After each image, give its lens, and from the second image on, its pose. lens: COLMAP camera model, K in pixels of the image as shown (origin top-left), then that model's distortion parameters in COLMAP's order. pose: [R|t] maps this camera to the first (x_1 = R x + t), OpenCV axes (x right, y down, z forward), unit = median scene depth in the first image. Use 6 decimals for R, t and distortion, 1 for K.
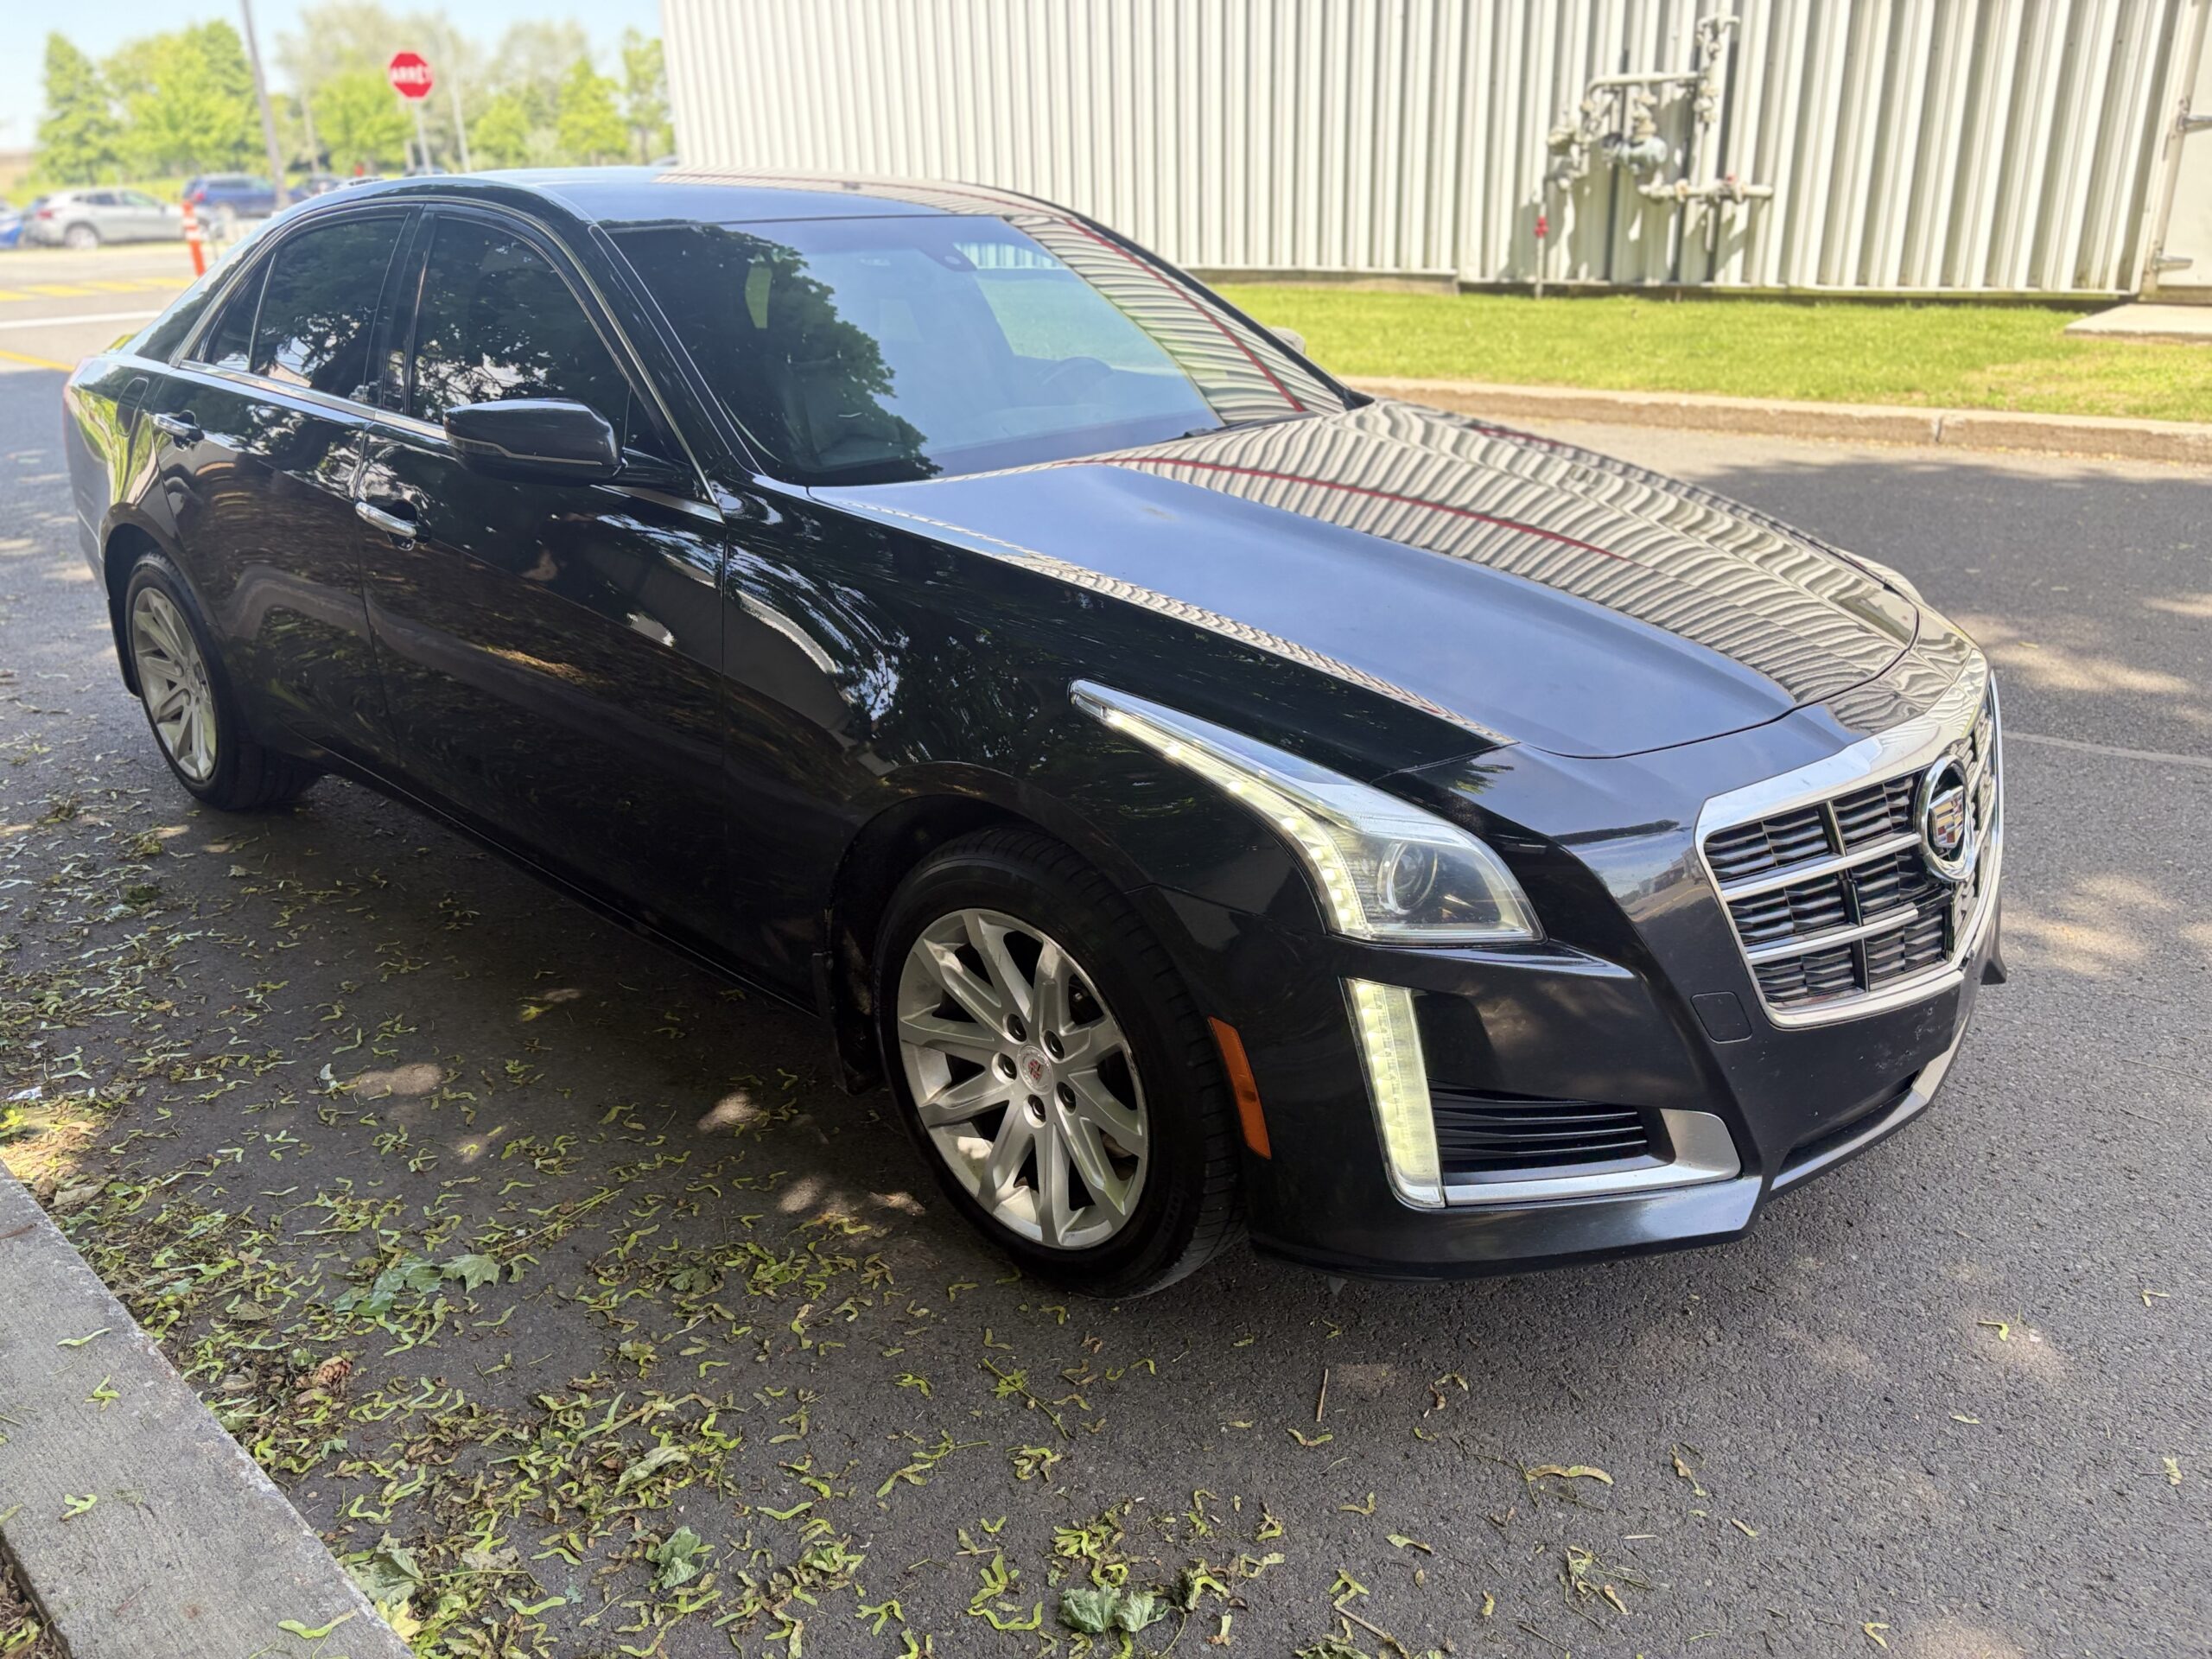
lens RADIAL K [[1679.8, 0, 1120.0], [0, 1679.8, 843.6], [0, 0, 1]] dist [0.046914, -0.056779]
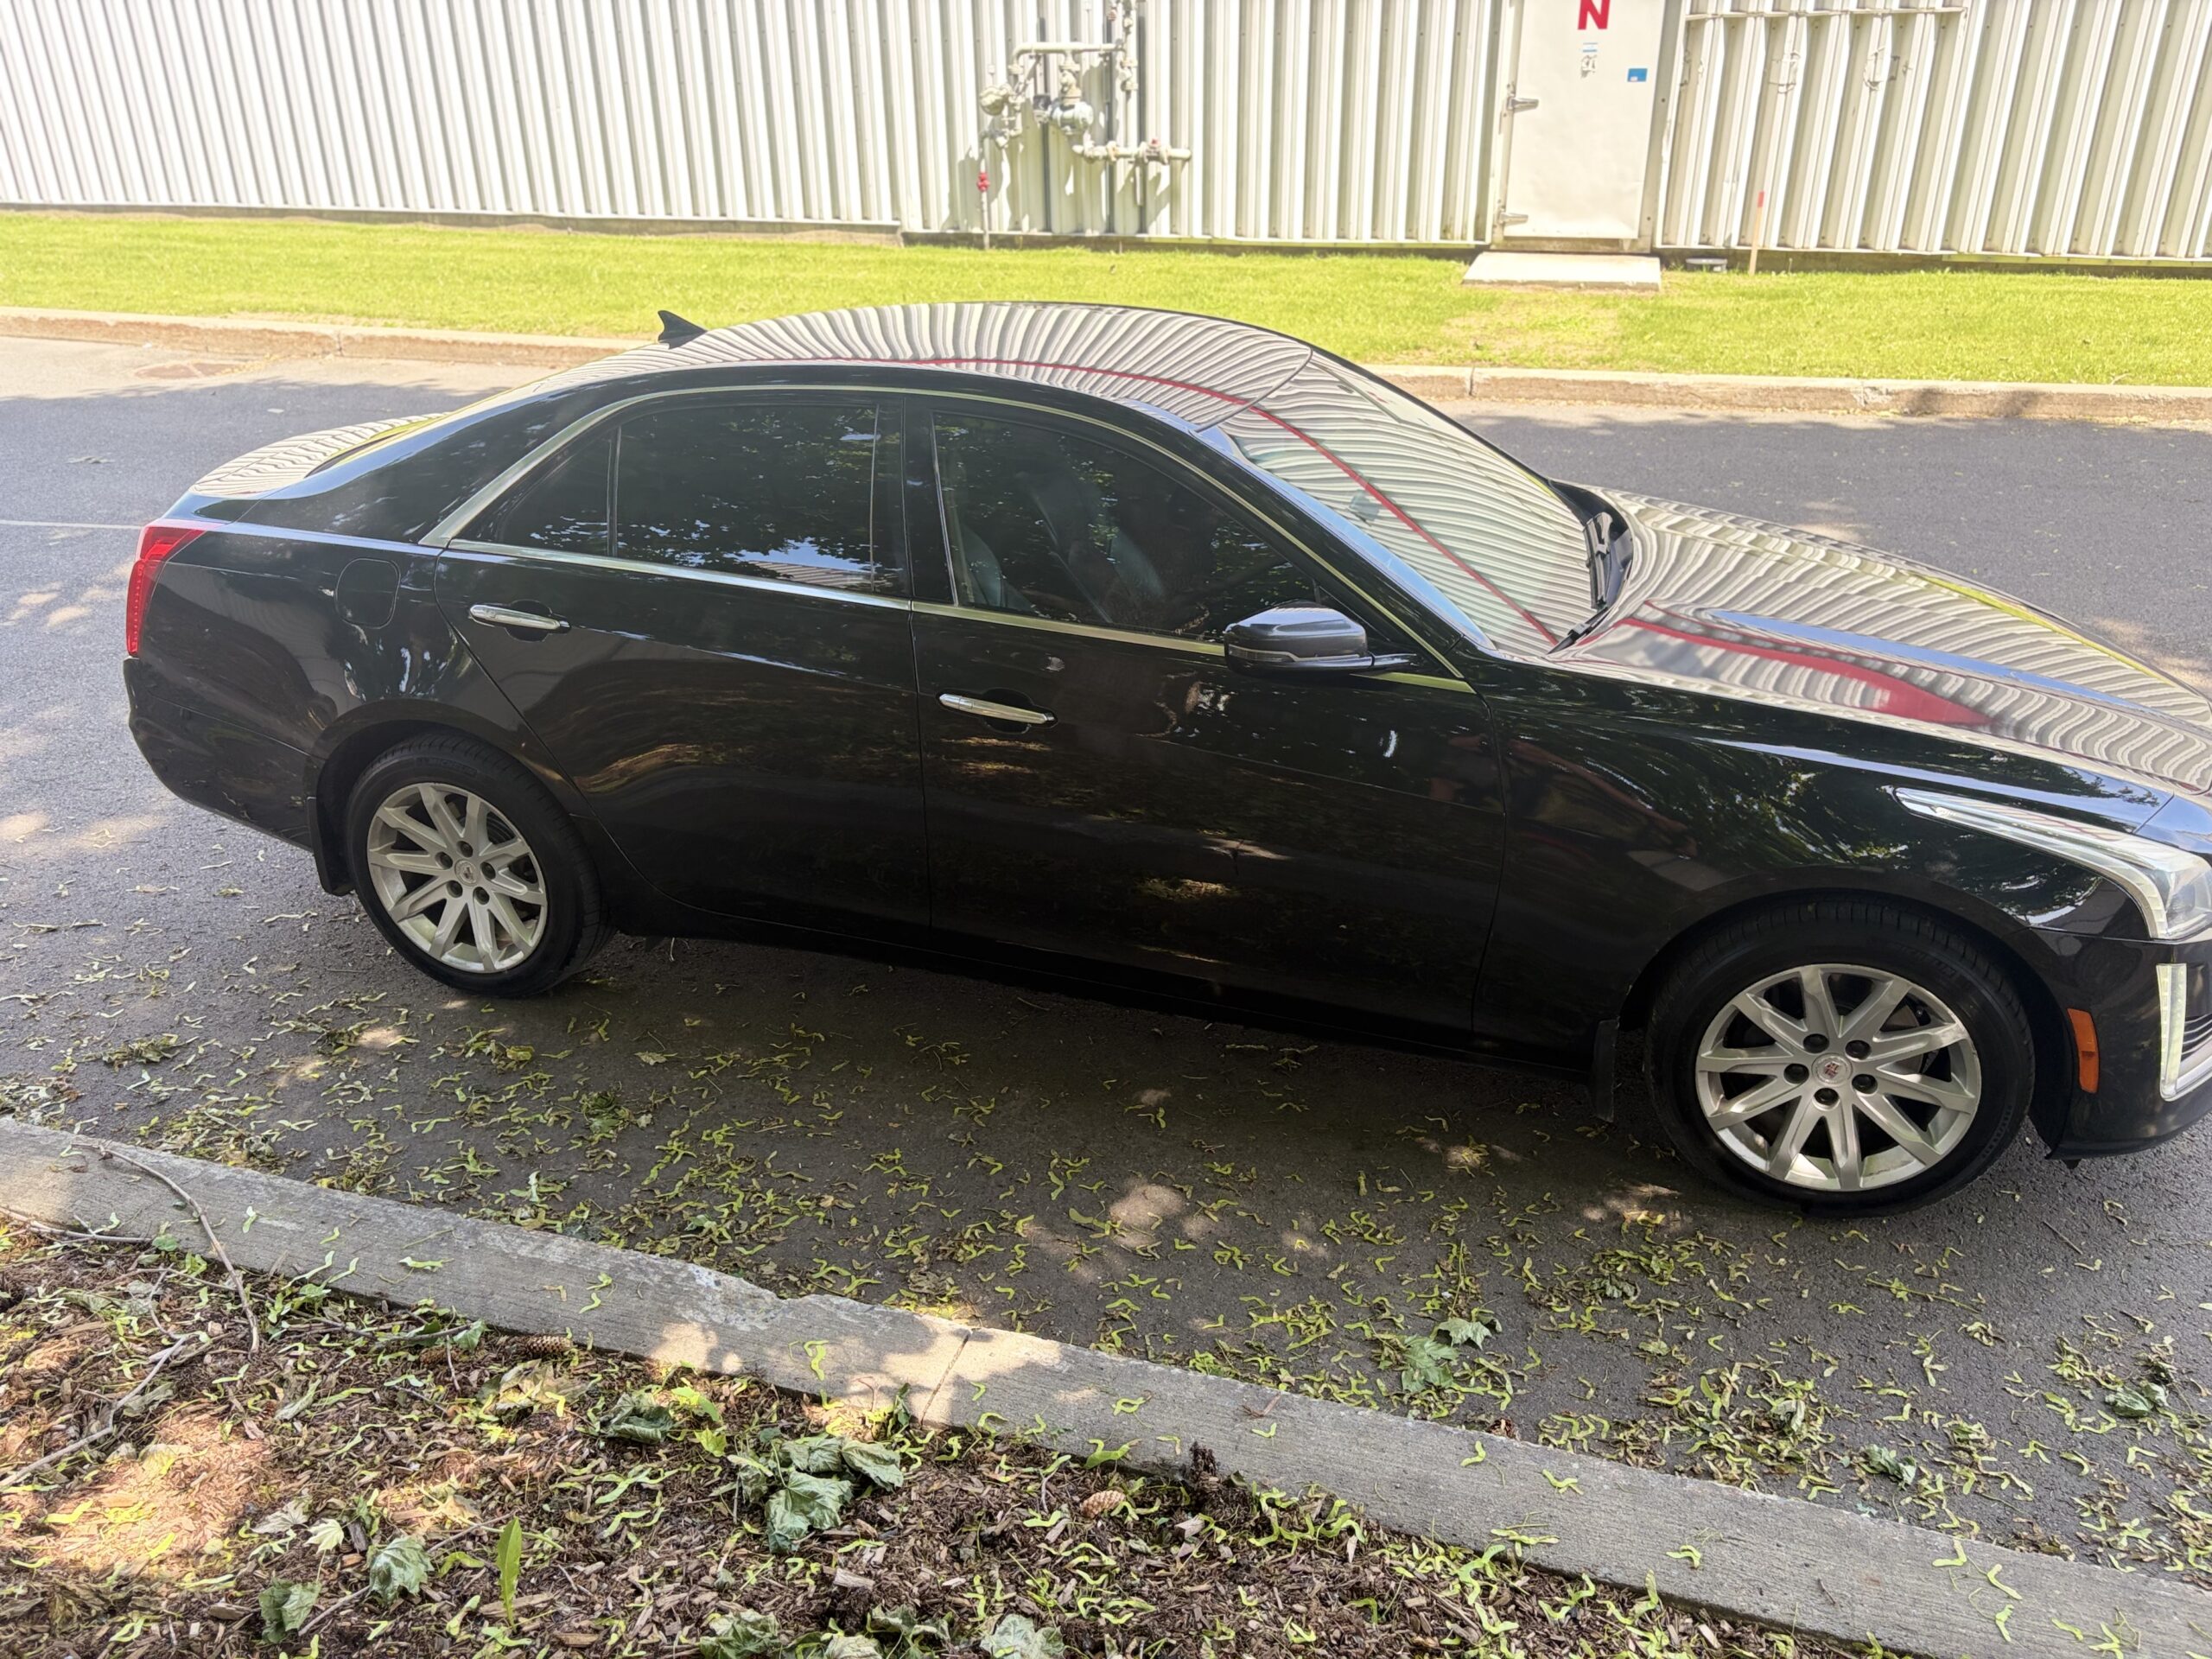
lens RADIAL K [[1679.8, 0, 1100.1], [0, 1679.8, 812.9], [0, 0, 1]] dist [0.046914, -0.056779]
pose [[0.892754, -0.171505, 0.416624, -0.208925], [0.150984, 0.985129, 0.081998, -0.051578], [-0.424492, -0.010300, 0.905373, -0.000201]]
